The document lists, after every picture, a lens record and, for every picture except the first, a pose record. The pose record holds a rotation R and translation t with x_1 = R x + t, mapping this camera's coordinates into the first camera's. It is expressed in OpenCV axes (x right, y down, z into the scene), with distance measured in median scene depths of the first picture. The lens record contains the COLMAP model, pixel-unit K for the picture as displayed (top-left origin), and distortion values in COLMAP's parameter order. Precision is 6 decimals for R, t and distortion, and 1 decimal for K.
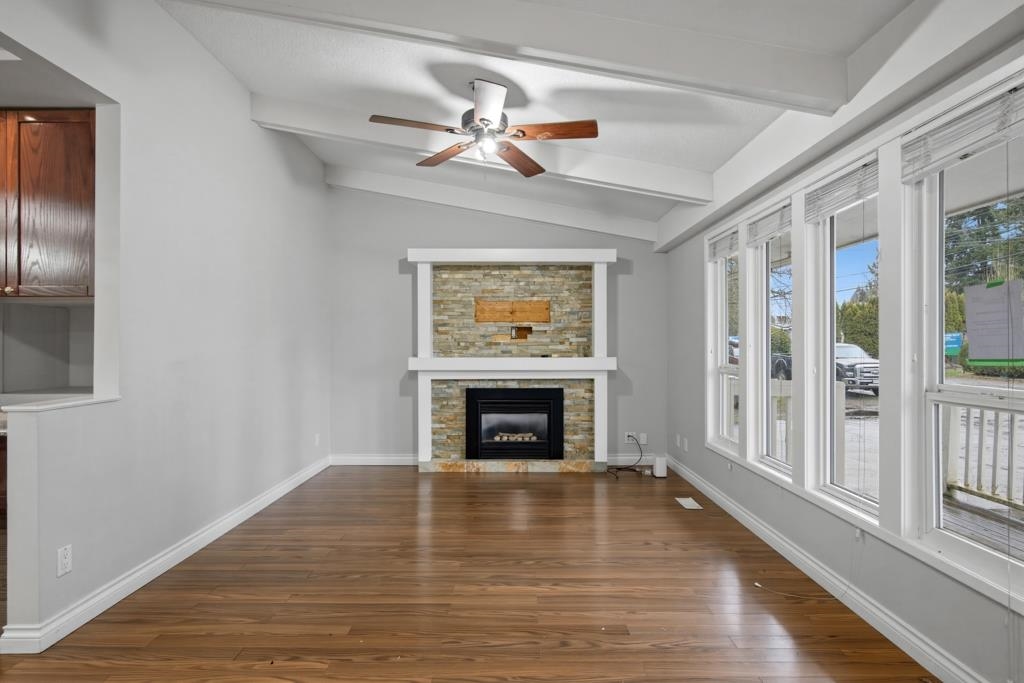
lens RADIAL K [[522.6, 0, 512.5], [0, 522.6, 341.8], [0, 0, 1]] dist [-0.003891, 0.000136]
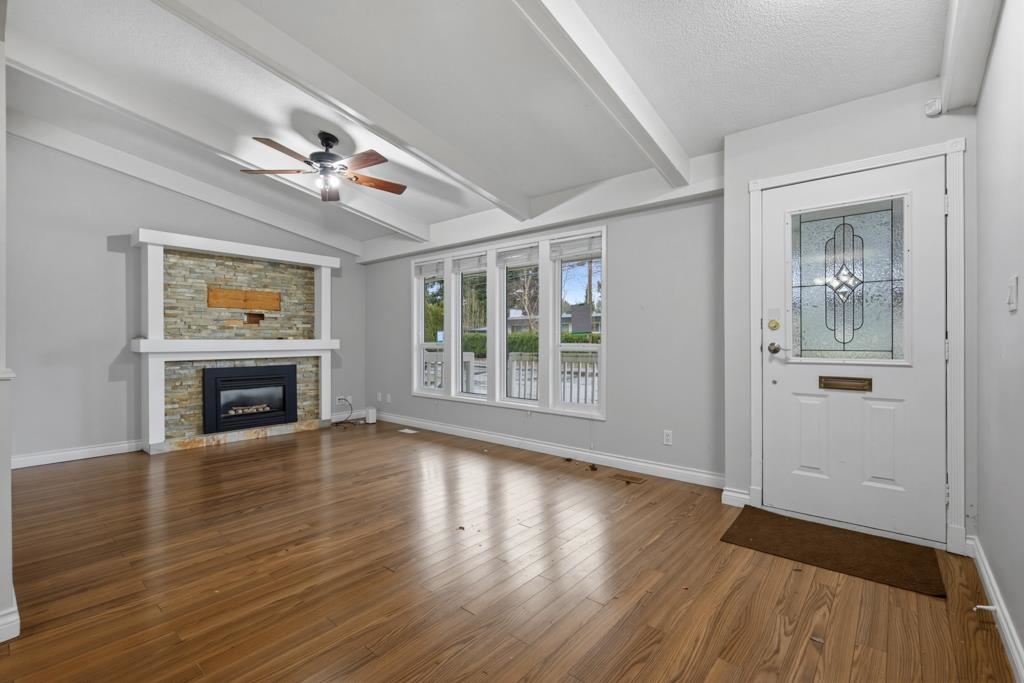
lens RADIAL K [[459.9, 0, 512.0], [0, 459.9, 341.5], [0, 0, 1]] dist [0.002819, 0.000342]
pose [[0.642868, -0.001972, 0.765974, -0.405194], [-0.006901, 0.999941, 0.008366, 0.021432], [-0.765946, -0.010664, 0.642817, -0.090283]]
